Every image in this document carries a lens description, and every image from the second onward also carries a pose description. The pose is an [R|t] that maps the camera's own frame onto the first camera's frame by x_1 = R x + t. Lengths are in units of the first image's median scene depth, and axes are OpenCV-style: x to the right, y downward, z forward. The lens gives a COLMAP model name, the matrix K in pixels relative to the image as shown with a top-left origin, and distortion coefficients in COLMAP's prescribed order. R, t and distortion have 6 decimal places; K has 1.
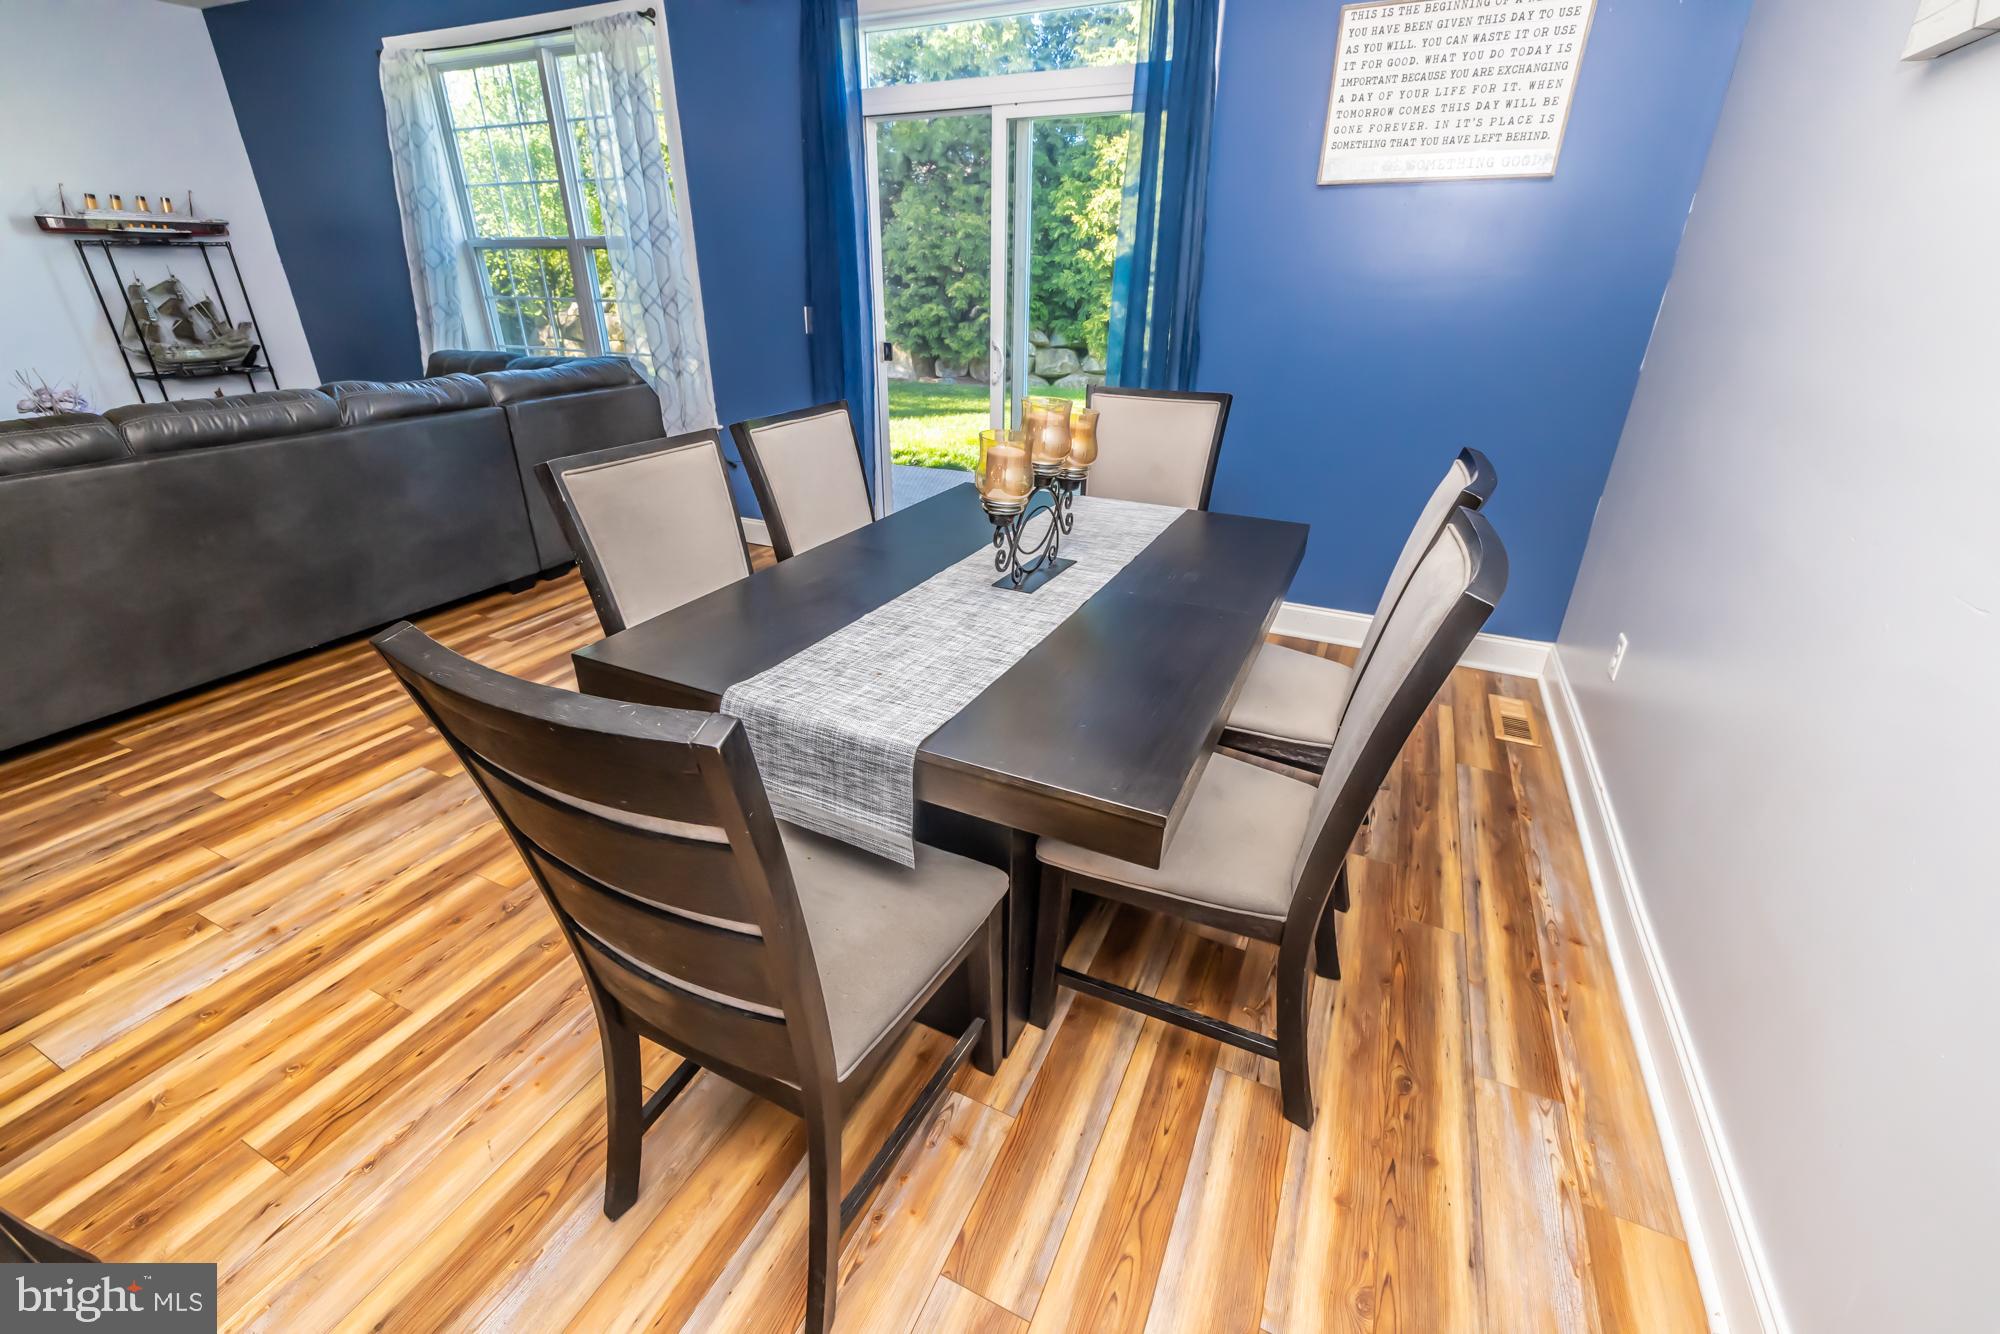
lens RADIAL K [[834.1, 0, 994.8], [0, 834.1, 647.3], [0, 0, 1]] dist [0.001285, 0.000619]
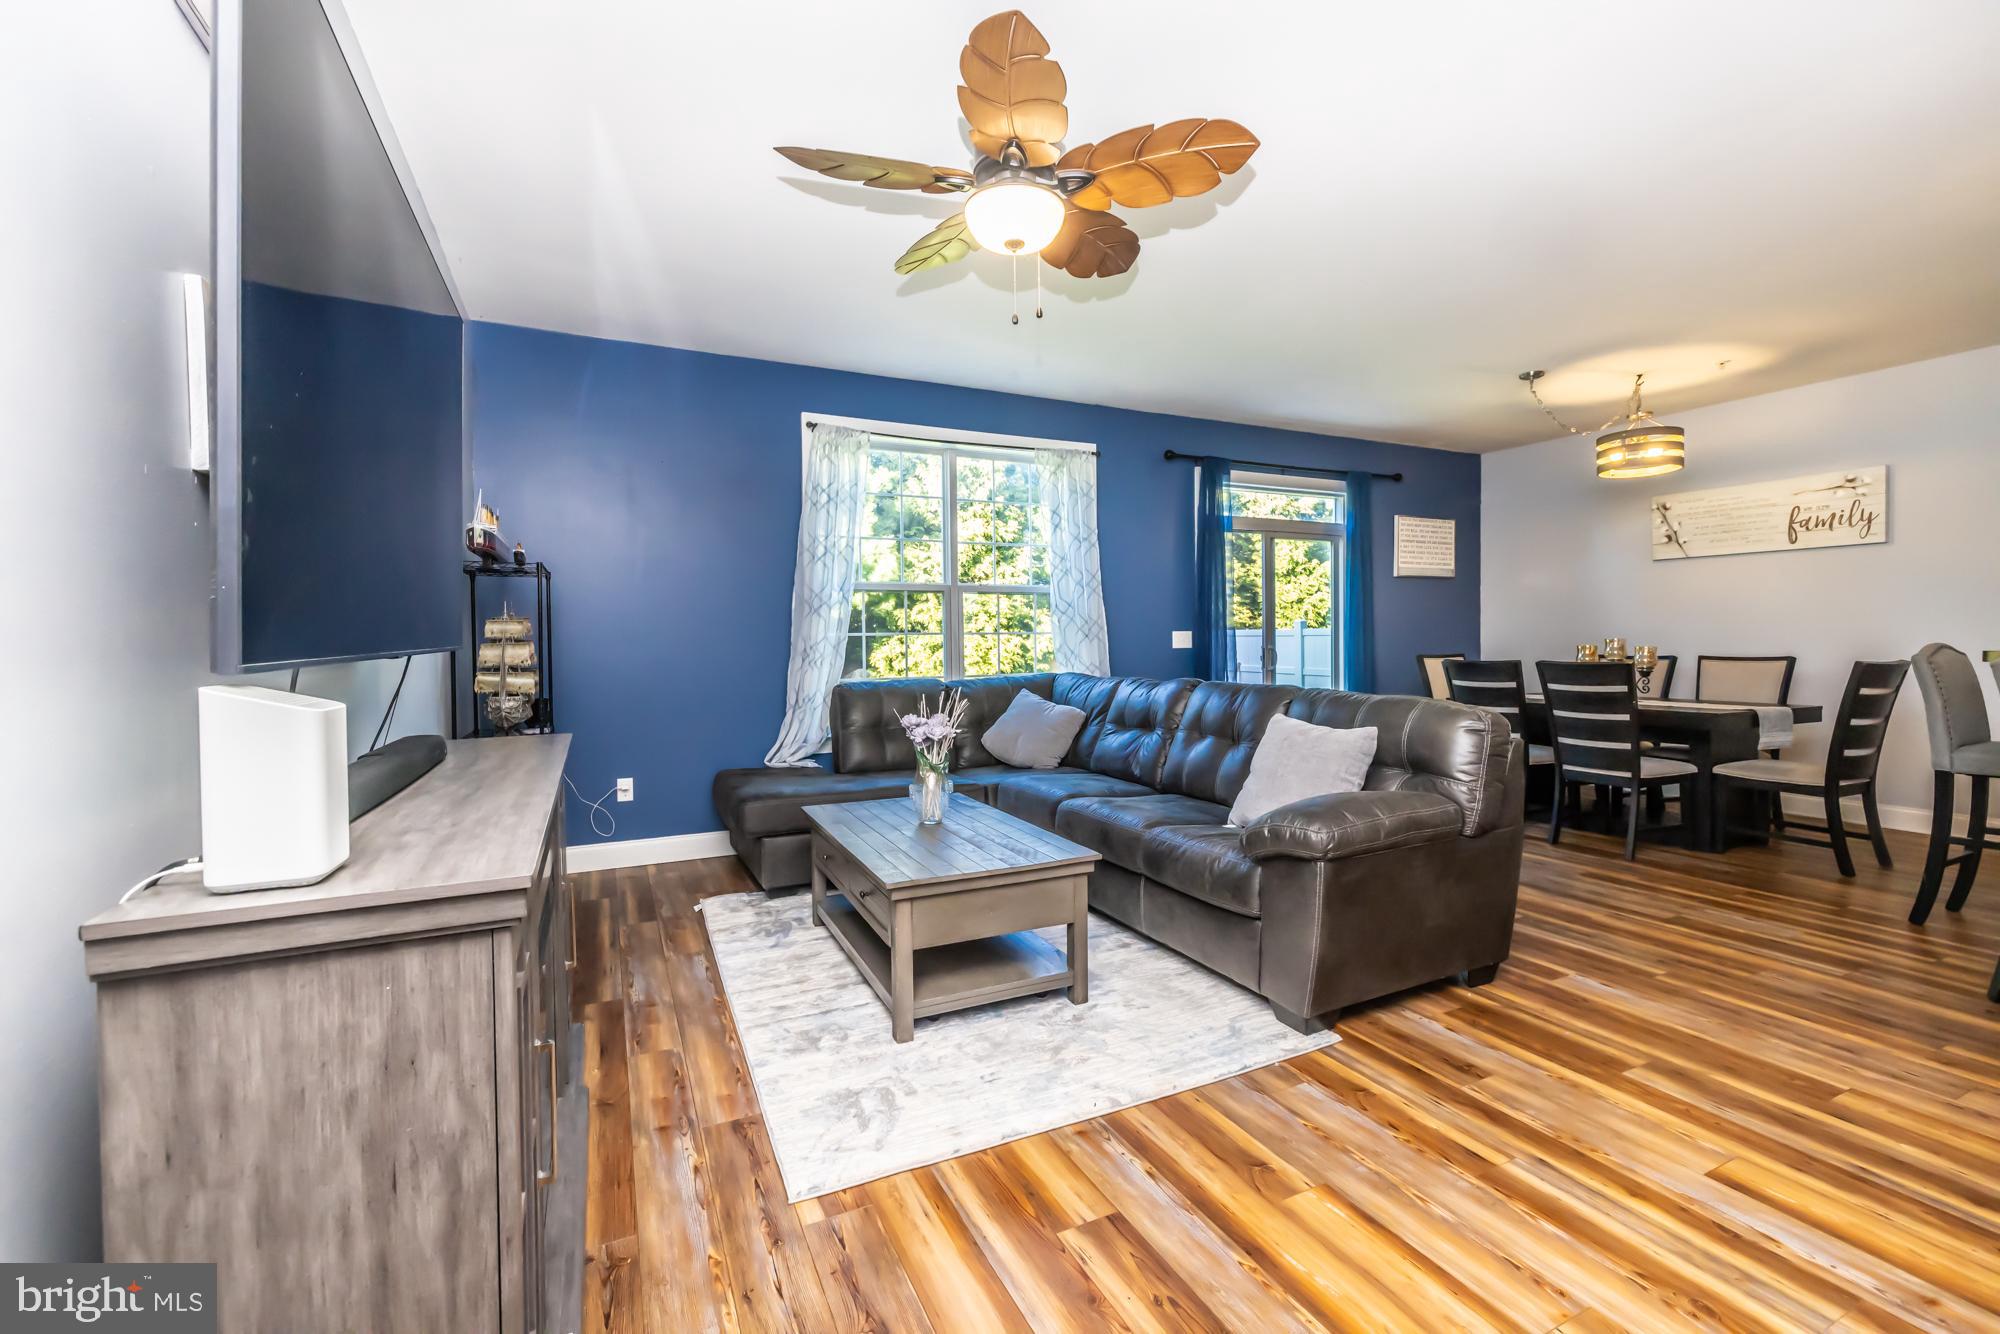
lens RADIAL K [[837.1, 0, 997.9], [0, 837.1, 653.5], [0, 0, 1]] dist [0.000933, 0.000432]
pose [[0.628712, -0.024953, 0.777238, -2.359063], [0.333462, 0.911579, -0.240474, -0.173267], [-0.702513, 0.410368, 0.581441, 0.543156]]
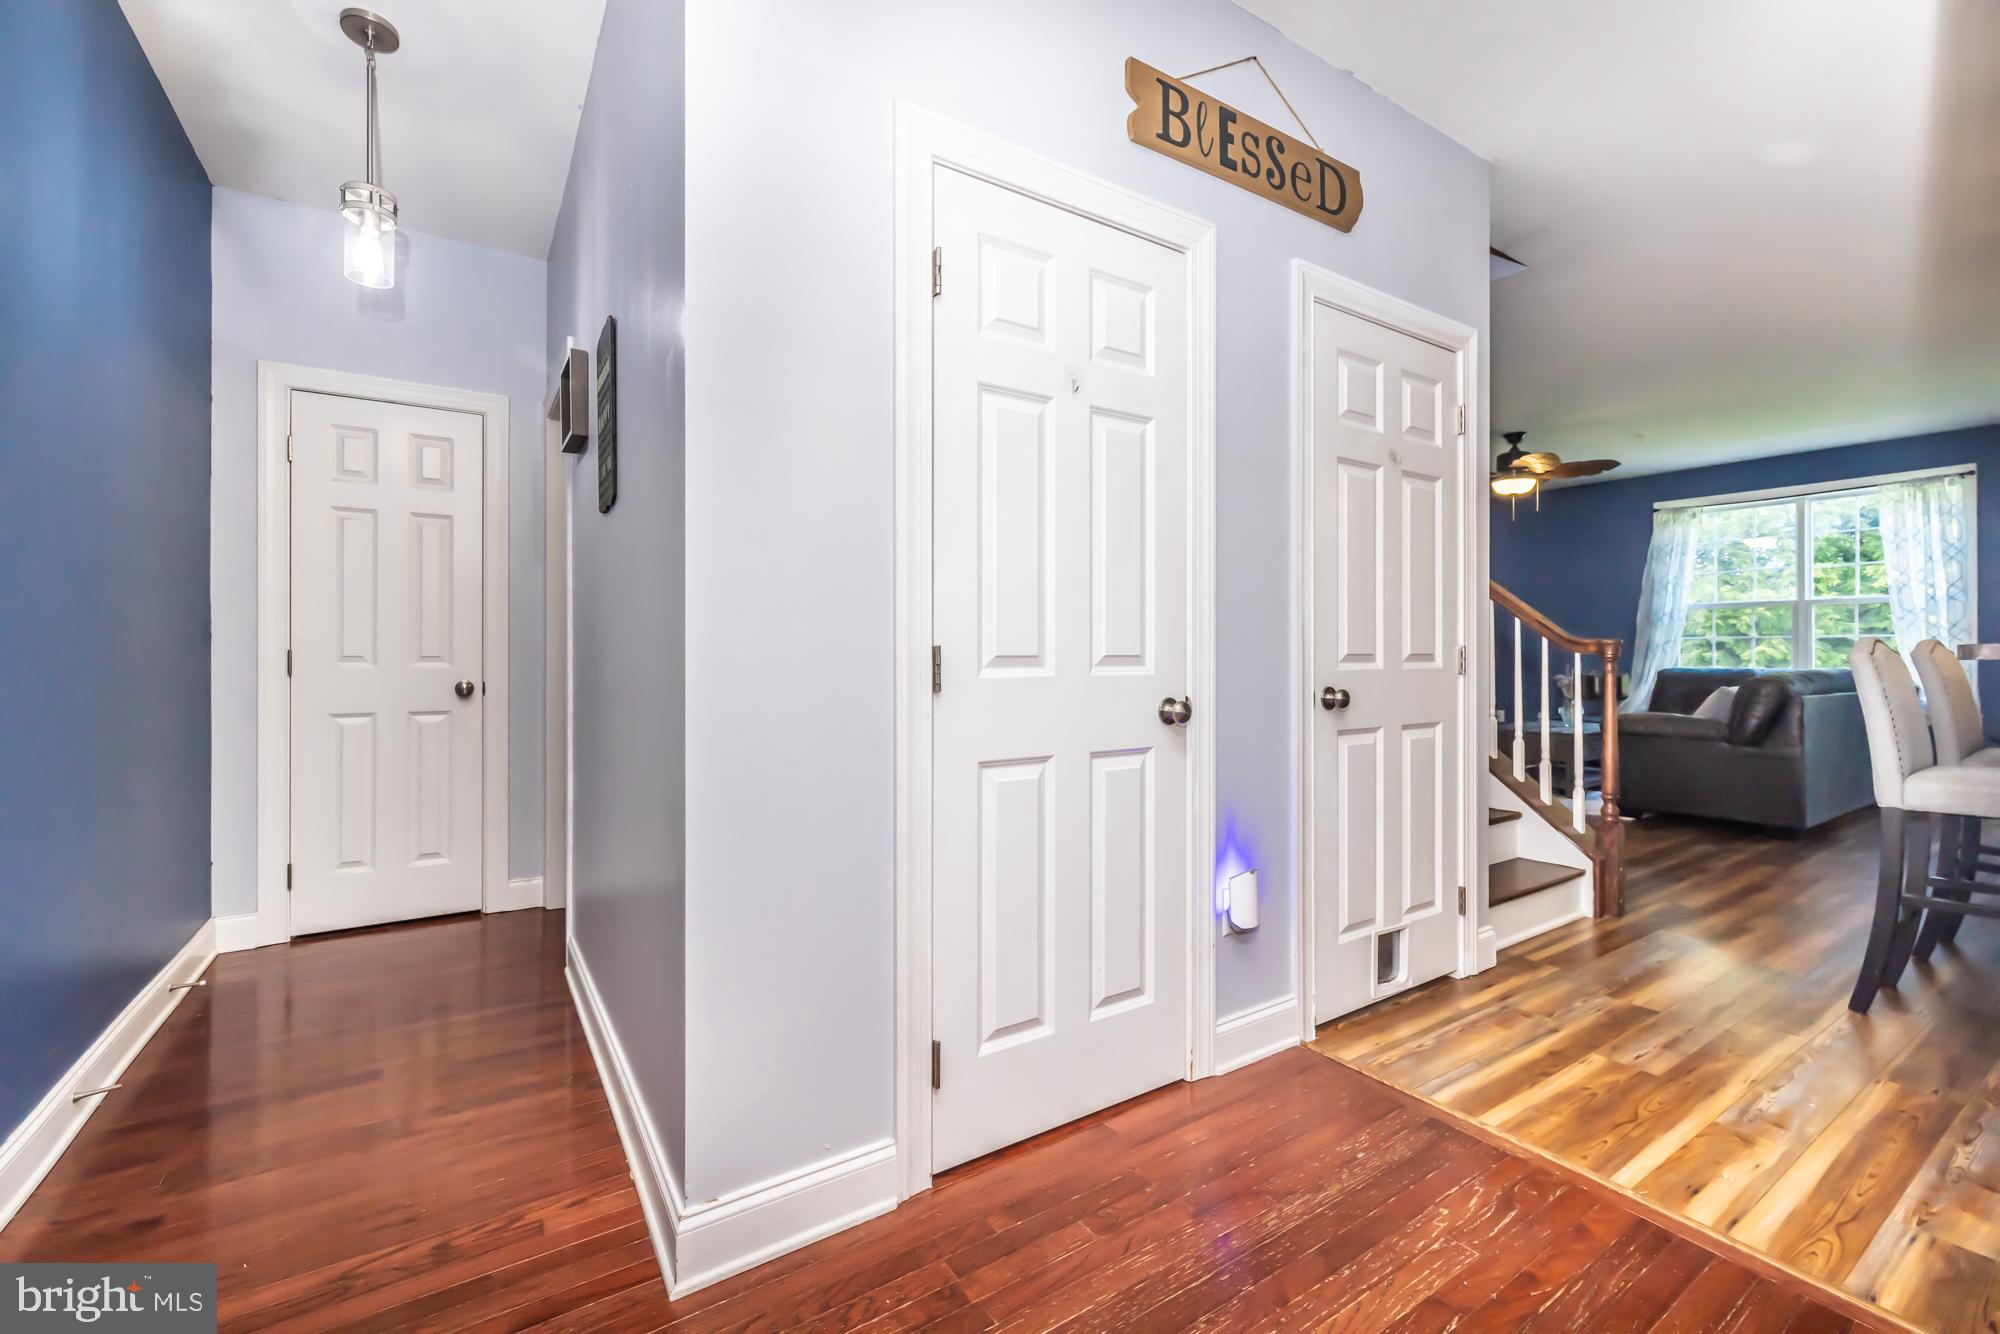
lens RADIAL K [[837.1, 0, 997.9], [0, 837.1, 653.5], [0, 0, 1]] dist [0.000933, 0.000432]
pose [[0.857371, -0.006888, -0.514652, -1.684427], [-0.207134, 0.910748, -0.357259, 0.792039], [0.471179, 0.412906, 0.779422, -1.485864]]
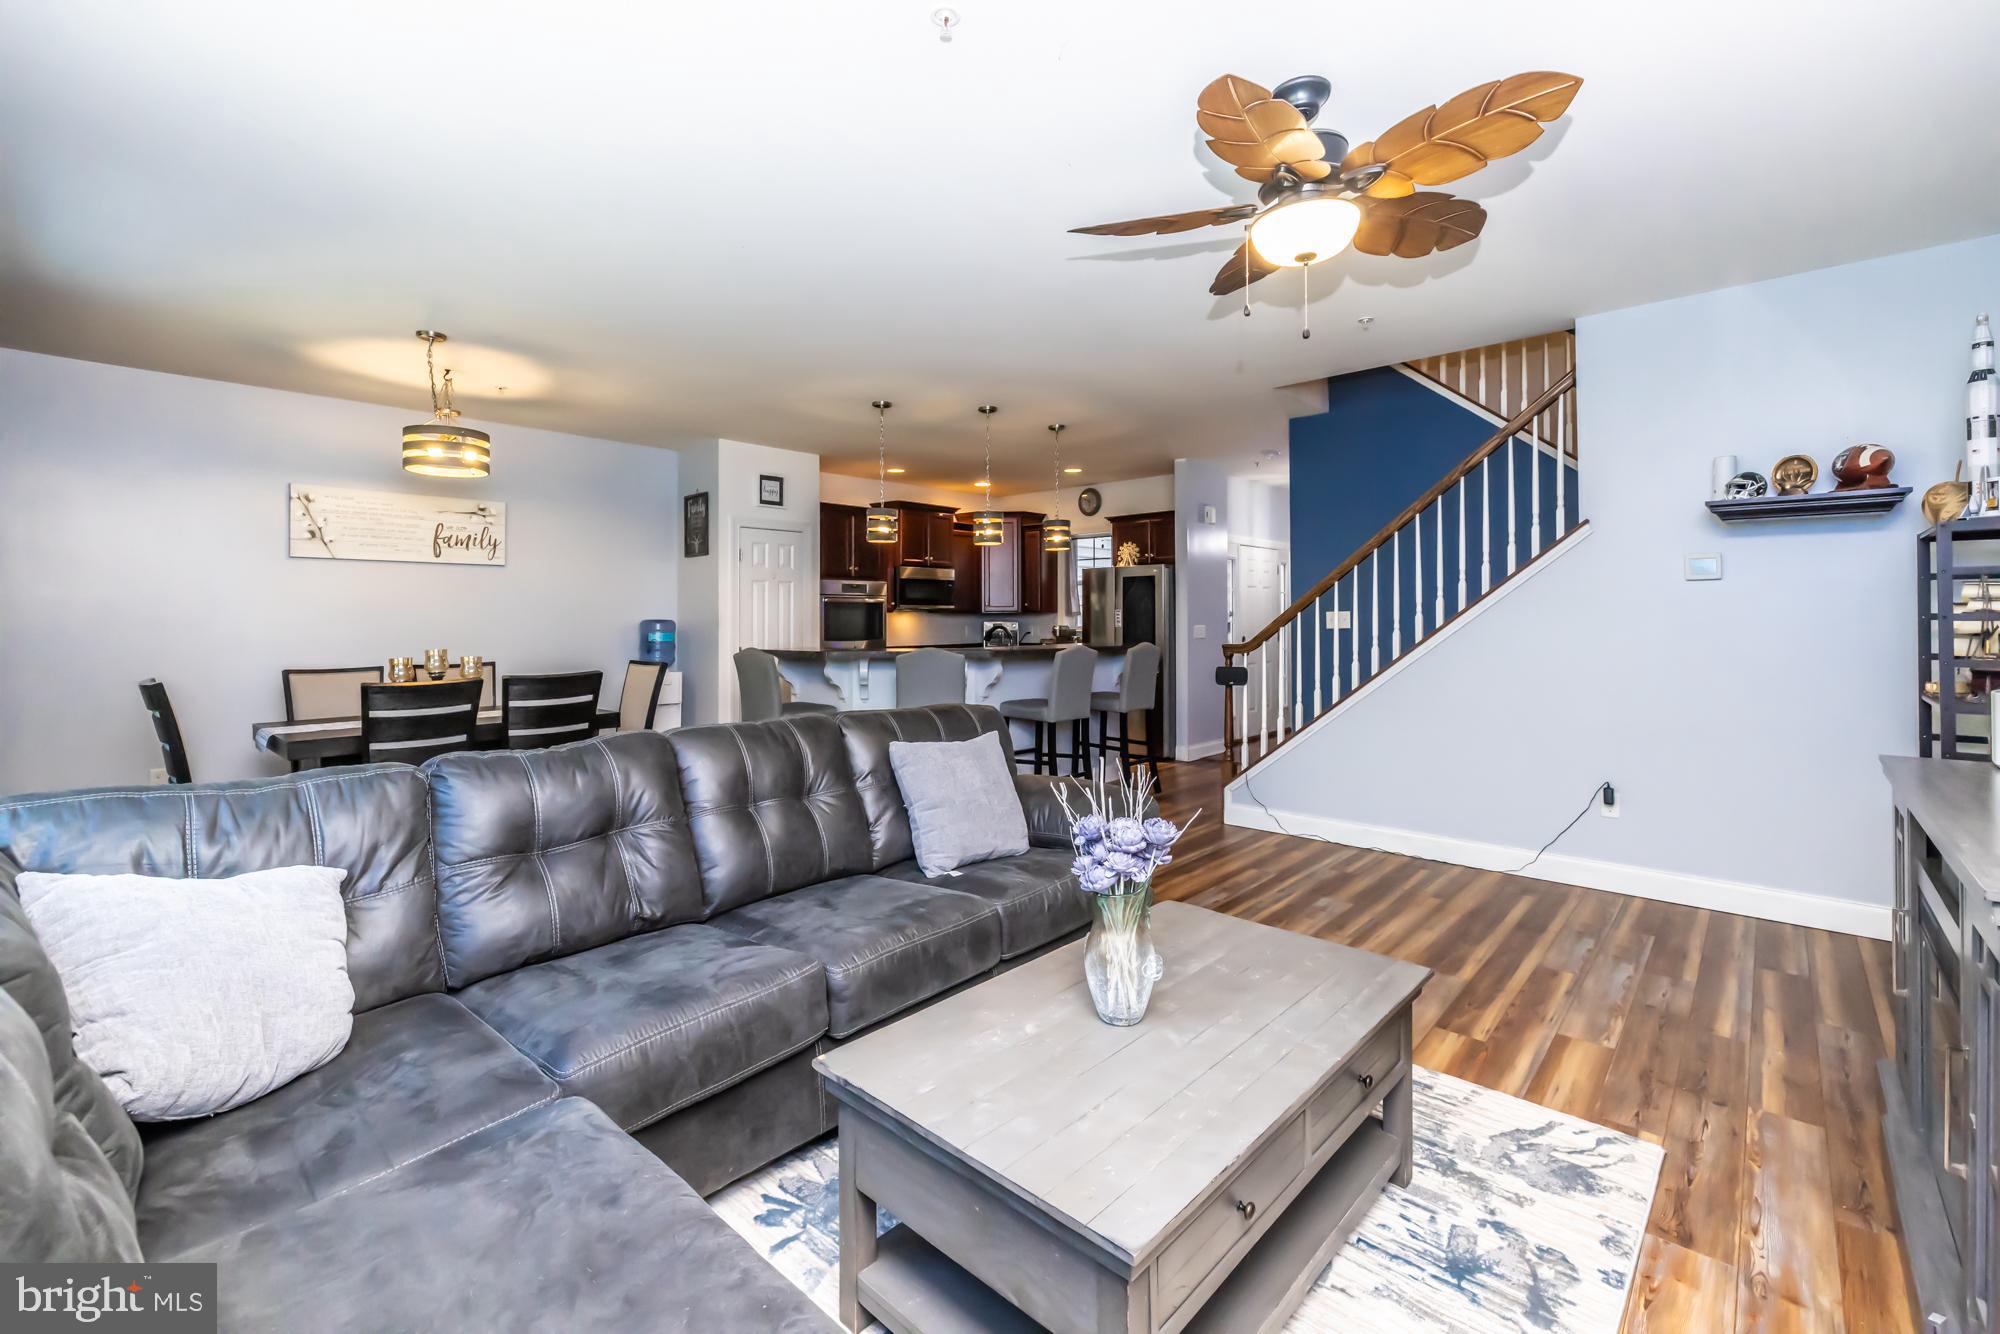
lens RADIAL K [[849.2, 0, 989.2], [0, 849.2, 611.2], [0, 0, 1]] dist [-0.001041, 0.000230]
pose [[-0.955181, 0.000164, 0.296022, -1.600294], [0.120373, 0.913805, 0.387906, -0.818074], [-0.270443, 0.406154, -0.872869, 1.861441]]
